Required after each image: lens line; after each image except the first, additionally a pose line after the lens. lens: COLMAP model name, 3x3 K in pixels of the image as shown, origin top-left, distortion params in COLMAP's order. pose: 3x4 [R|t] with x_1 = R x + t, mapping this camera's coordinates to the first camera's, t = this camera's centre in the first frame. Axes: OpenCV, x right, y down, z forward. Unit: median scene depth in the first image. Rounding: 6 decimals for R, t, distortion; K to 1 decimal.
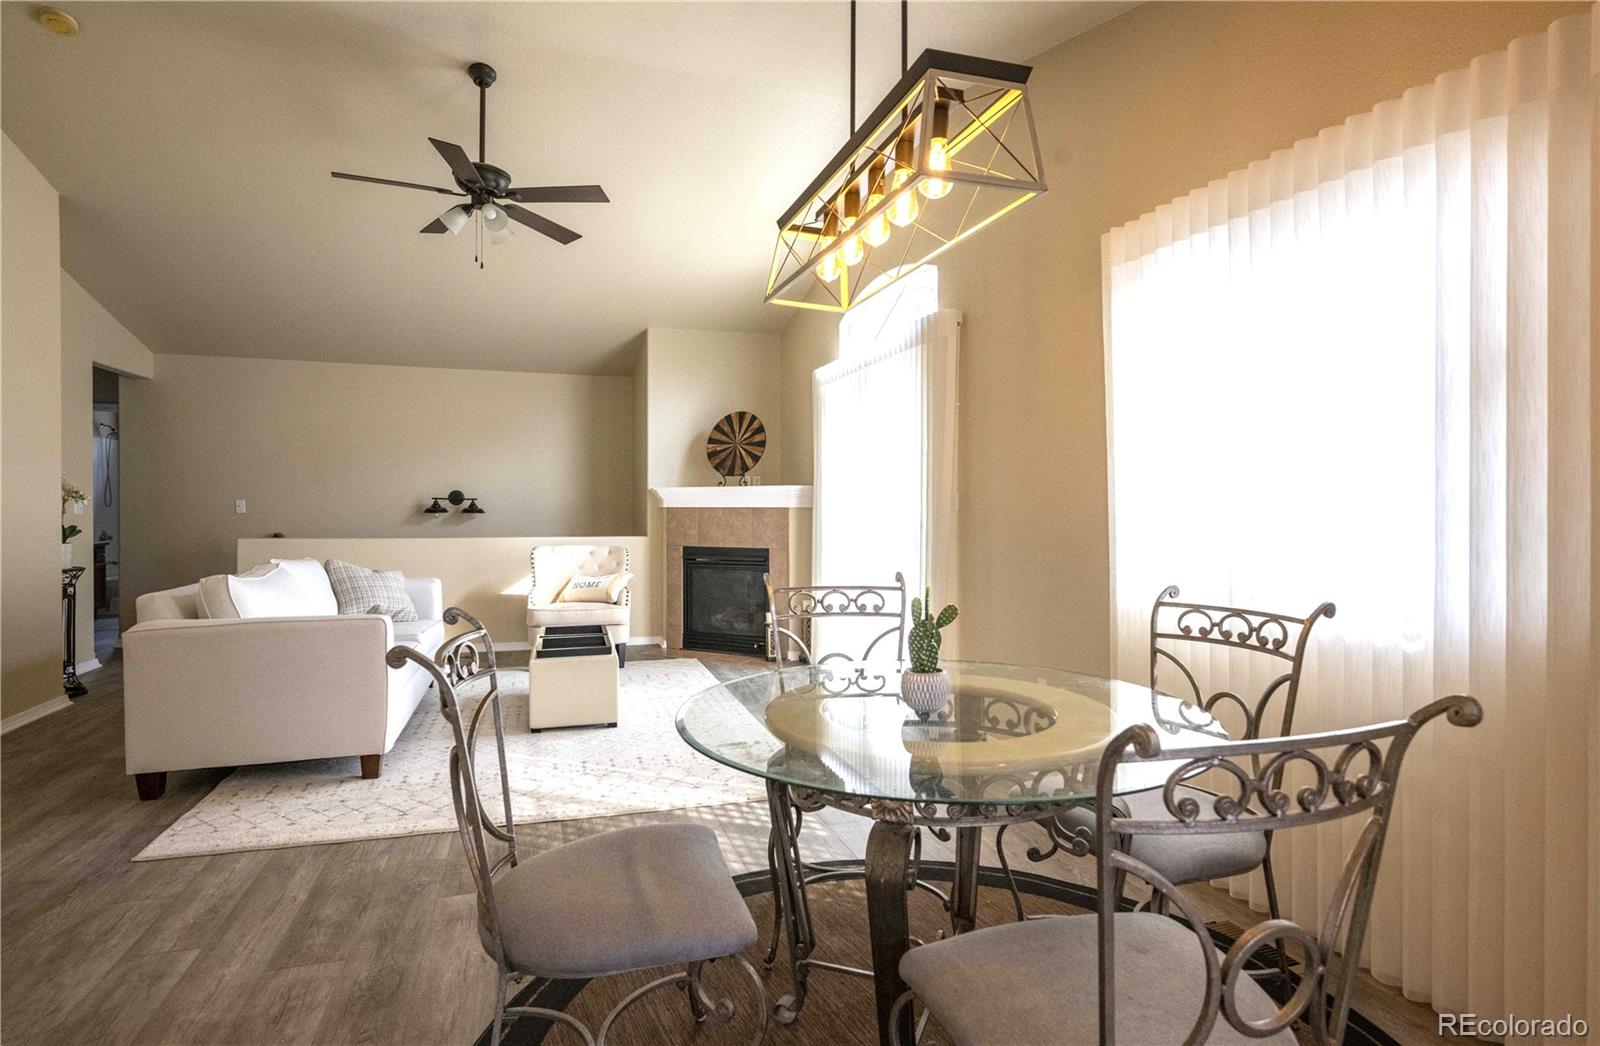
lens RADIAL K [[799.6, 0, 800.3], [0, 799.6, 510.4], [0, 0, 1]] dist [0.000595, -0.000003]
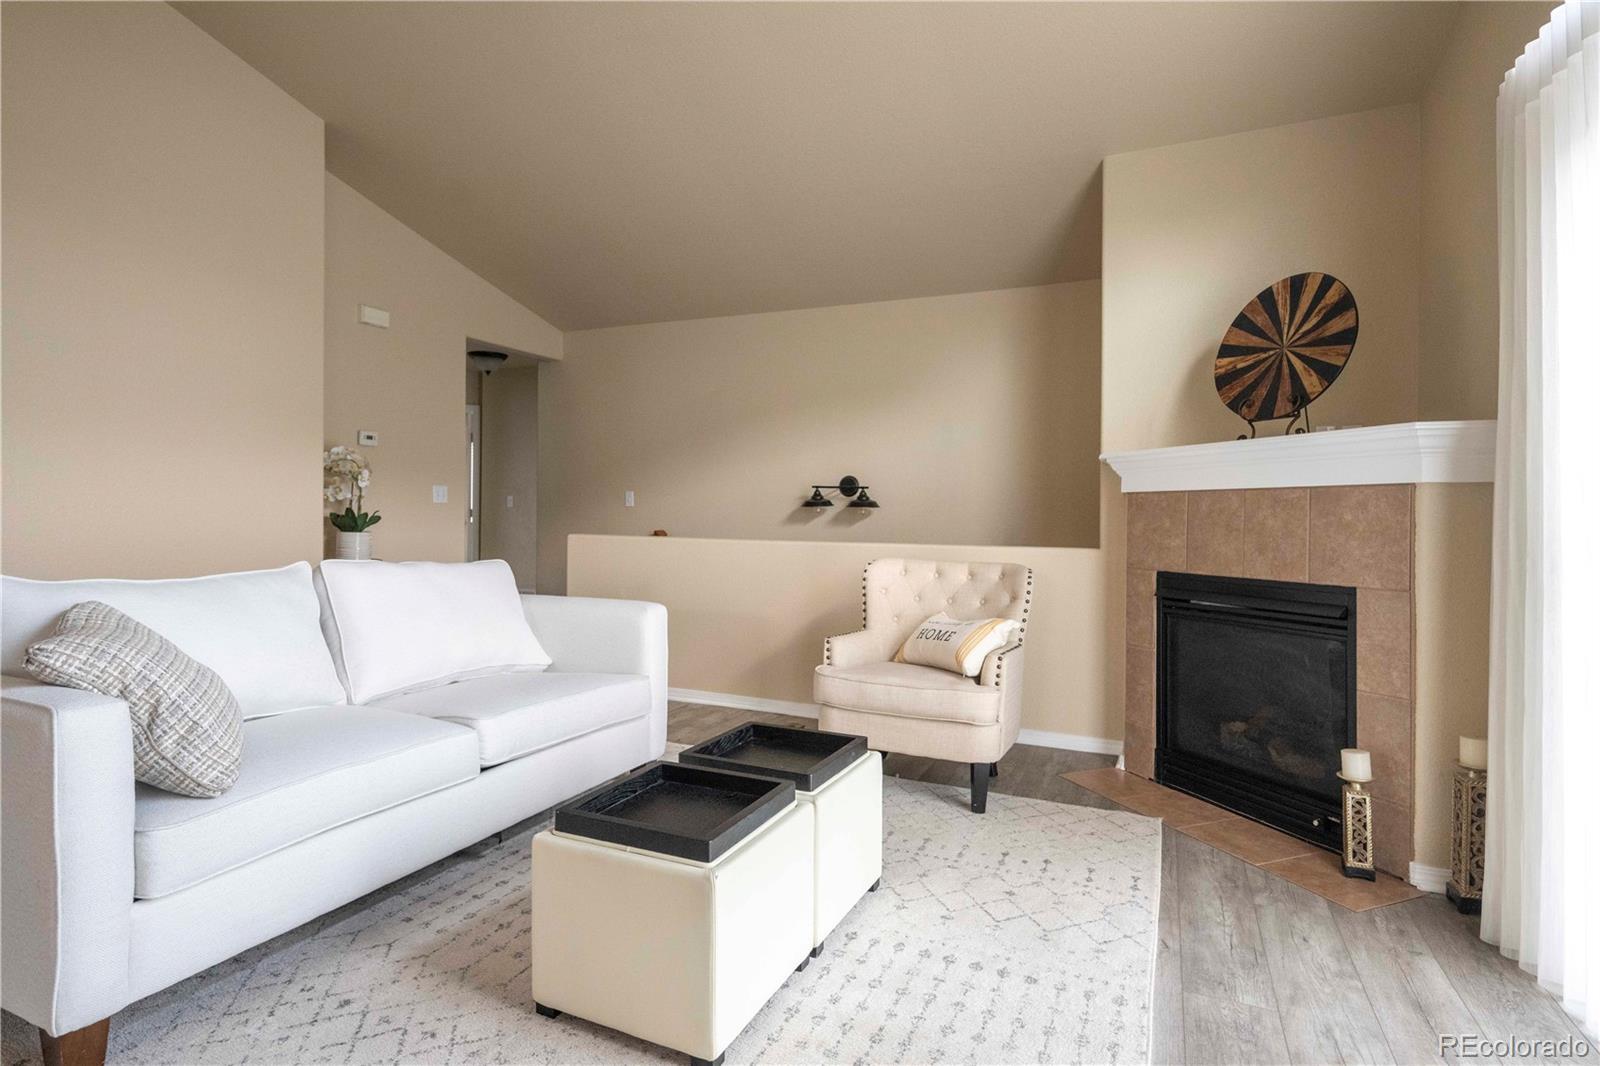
lens RADIAL K [[822.0, 0, 802.1], [0, 822.0, 514.8], [0, 0, 1]] dist [-0.003683, -0.000722]
pose [[0.747427, 0.004564, -0.664329, 0.024686], [-0.010165, 0.999938, -0.004567, 0.014947], [0.664266, 0.010166, 0.747427, 0.477711]]
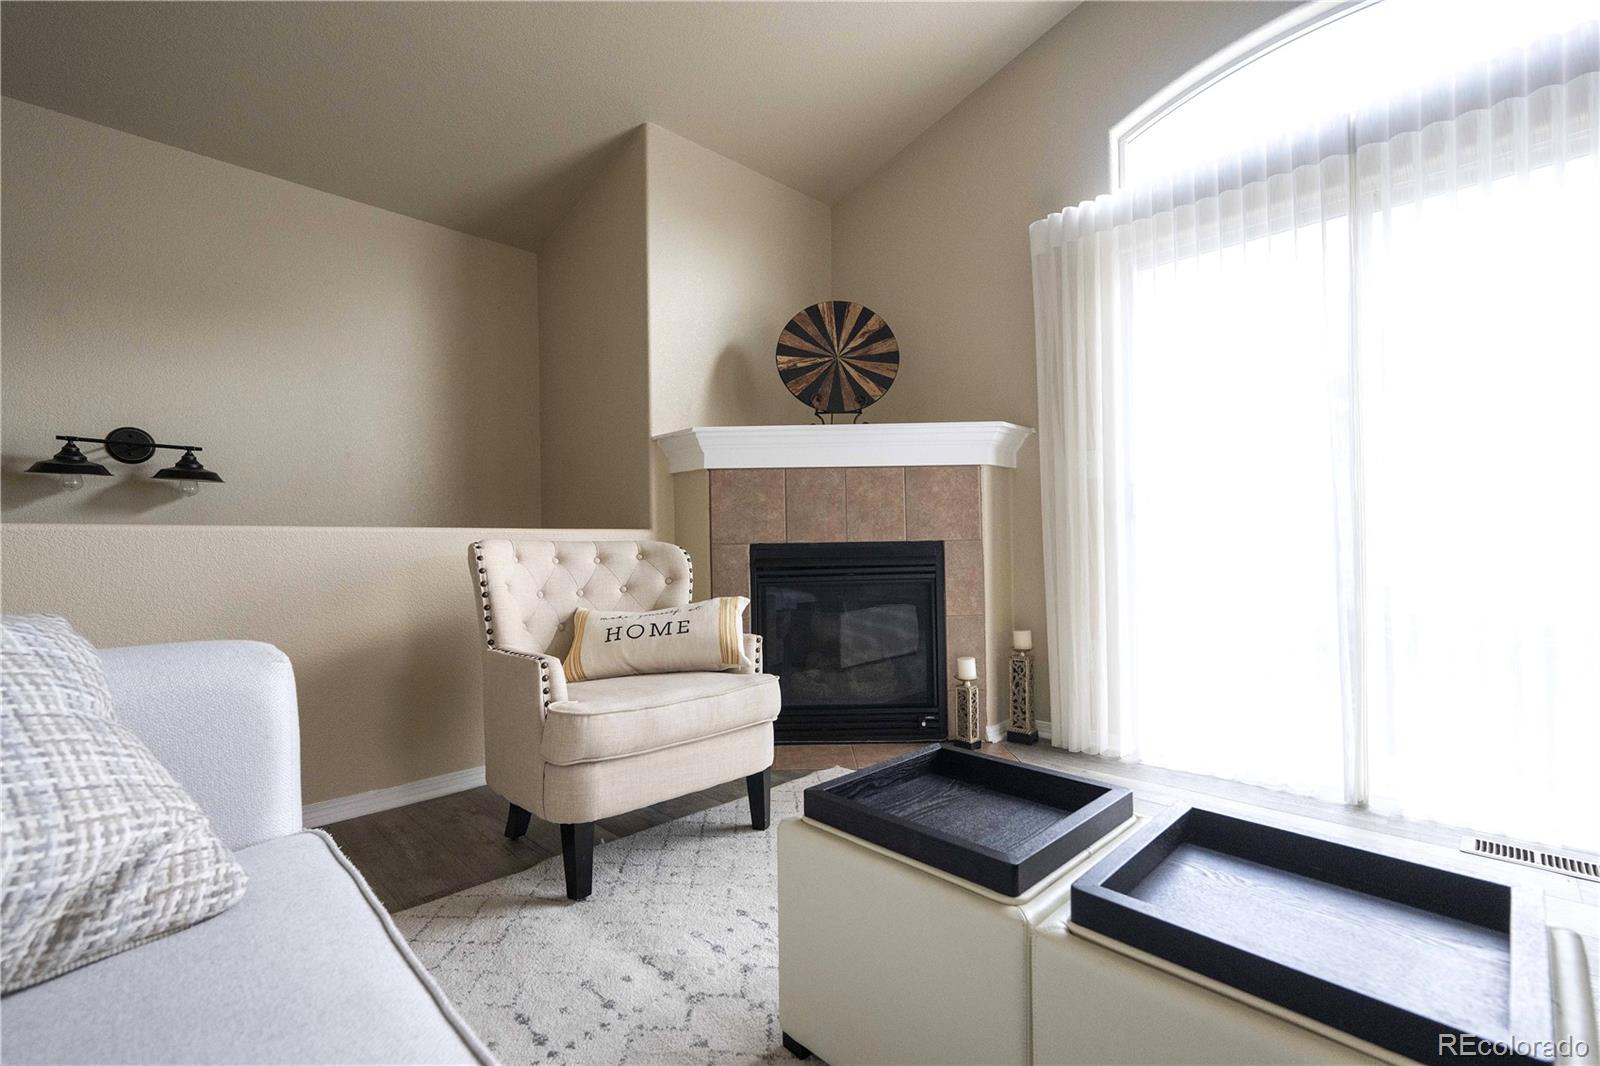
lens RADIAL K [[690.4, 0, 806.4], [0, 690.4, 537.1], [0, 0, 1]] dist [-0.001657, -0.000329]
pose [[0.886479, -0.009507, 0.462672, -0.319805], [0.017166, 0.999776, -0.012347, 0.046484], [-0.462451, 0.018887, 0.886444, 0.588737]]
